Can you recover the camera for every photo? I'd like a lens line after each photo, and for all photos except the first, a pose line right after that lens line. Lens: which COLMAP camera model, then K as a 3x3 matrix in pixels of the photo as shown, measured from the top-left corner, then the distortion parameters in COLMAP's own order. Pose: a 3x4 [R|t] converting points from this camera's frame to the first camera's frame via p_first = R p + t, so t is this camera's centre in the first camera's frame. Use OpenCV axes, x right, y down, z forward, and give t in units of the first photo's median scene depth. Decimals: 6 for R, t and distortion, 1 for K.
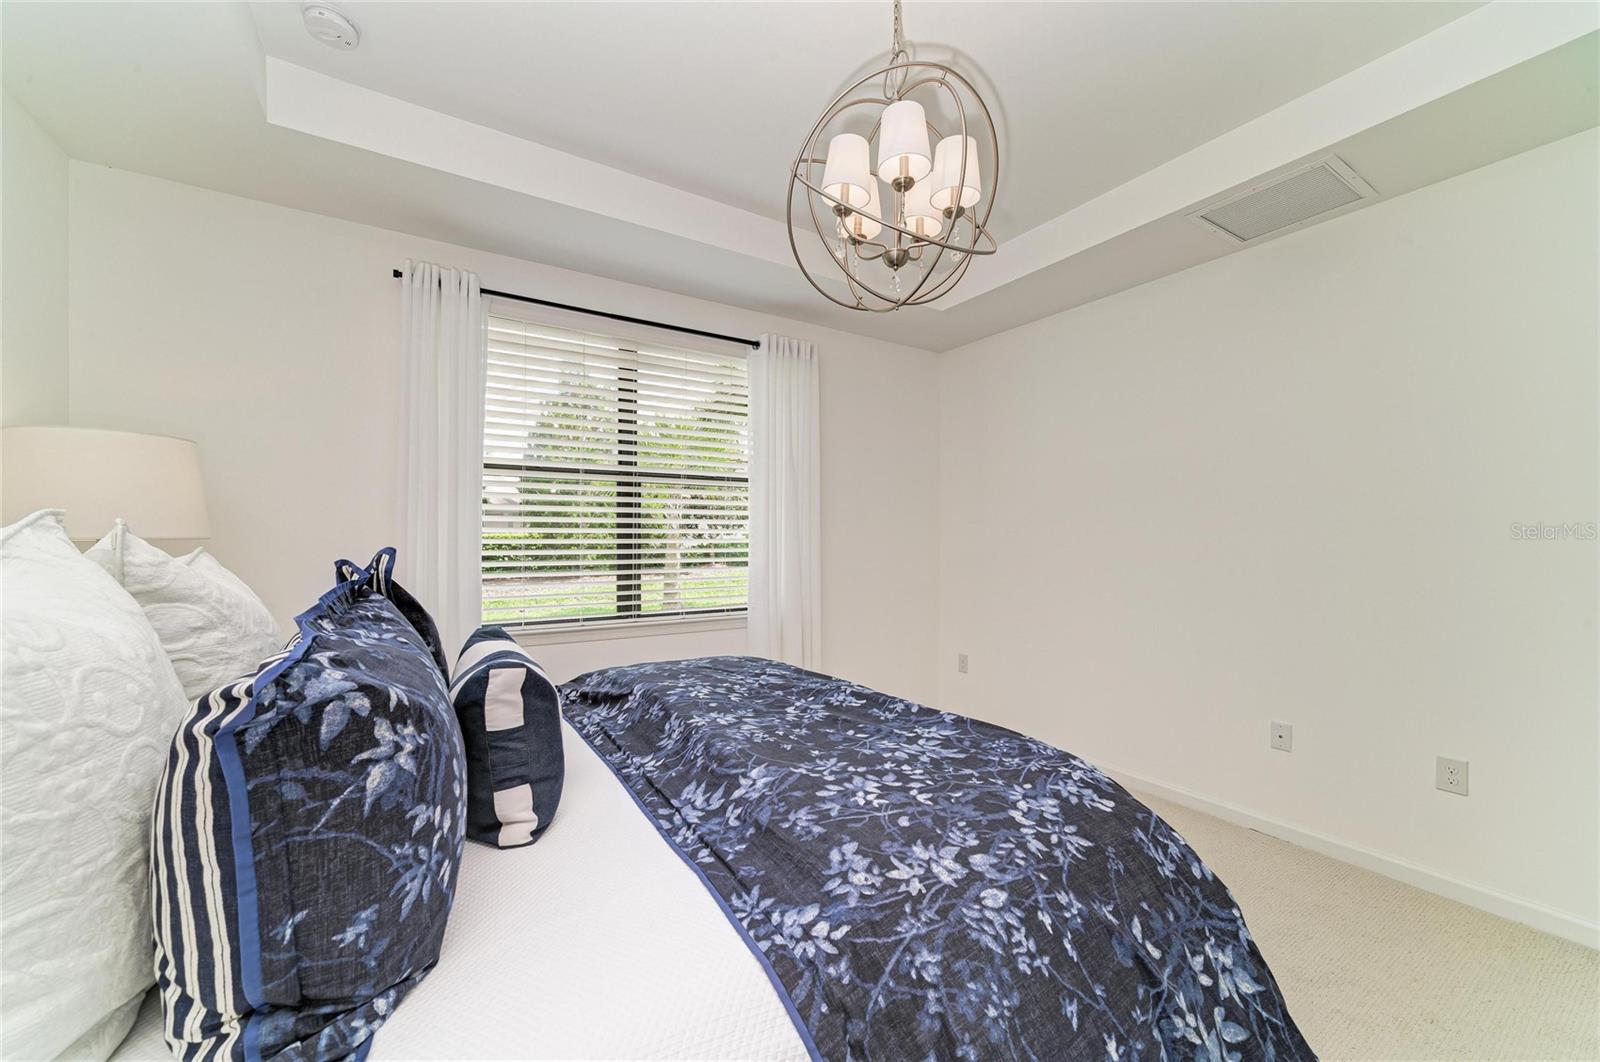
lens RADIAL K [[604.8, 0, 806.8], [0, 604.8, 538.7], [0, 0, 1]] dist [-0.003625, 0.000384]
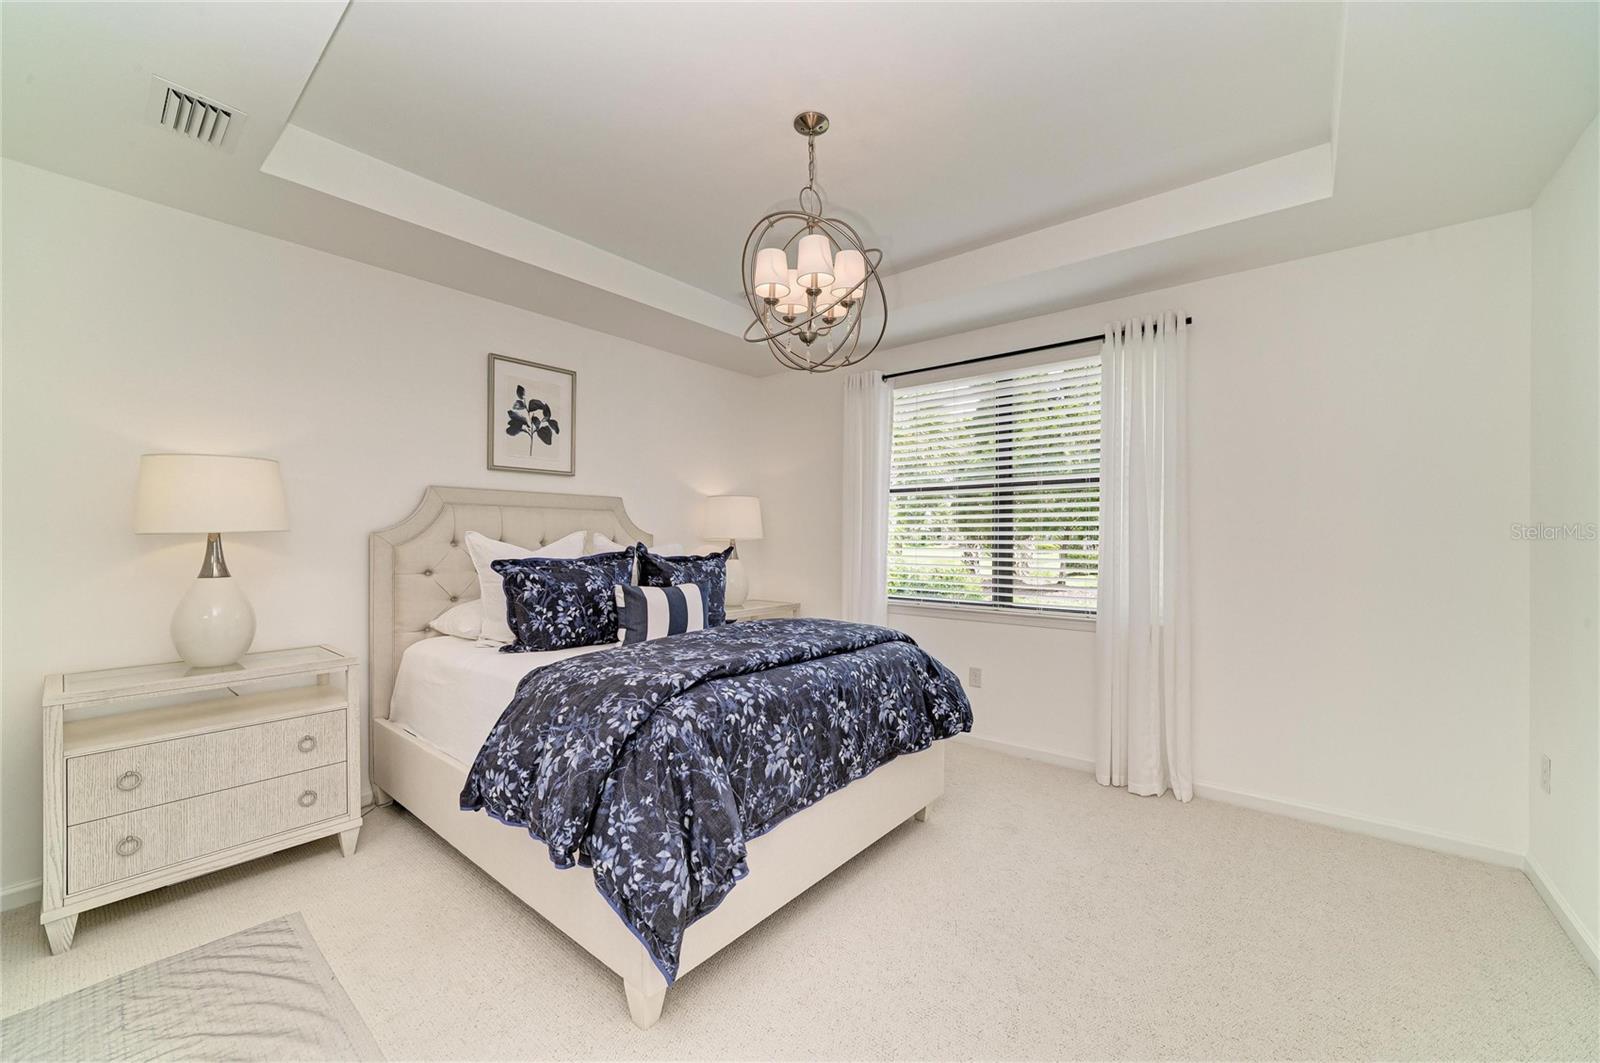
lens RADIAL K [[604.8, 0, 806.8], [0, 604.8, 539.2], [0, 0, 1]] dist [-0.003625, 0.000384]
pose [[0.319918, 0.001940, -0.947443, 2.027145], [-0.003252, 0.999994, 0.000949, -0.002124], [0.947440, 0.002777, 0.319922, 0.768474]]
